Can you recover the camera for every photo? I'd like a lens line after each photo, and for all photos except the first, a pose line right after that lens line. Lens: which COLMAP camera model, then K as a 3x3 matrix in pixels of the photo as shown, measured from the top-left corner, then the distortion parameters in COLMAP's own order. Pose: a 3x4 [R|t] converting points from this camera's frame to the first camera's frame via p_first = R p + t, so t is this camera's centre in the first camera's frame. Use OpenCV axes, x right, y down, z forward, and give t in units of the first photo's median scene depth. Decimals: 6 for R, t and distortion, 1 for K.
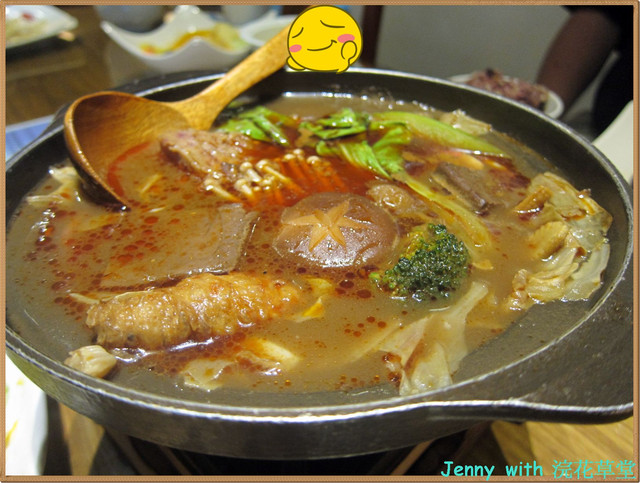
lens RADIAL K [[512.7, 0, 319.6], [0, 512.7, 240.5], [0, 0, 1]] dist [-0.061714, 0.005015]
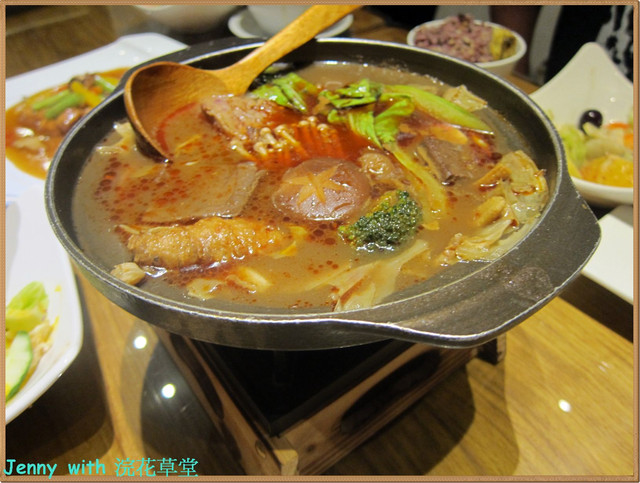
lens RADIAL K [[512.7, 0, 320.0], [0, 512.7, 241.5], [0, 0, 1]] dist [-0.061714, 0.005015]
pose [[0.987564, 0.082157, -0.134043, 0.199494], [-0.065734, 0.990270, 0.122657, -0.047311], [0.142816, -0.112320, 0.983355, -0.249051]]
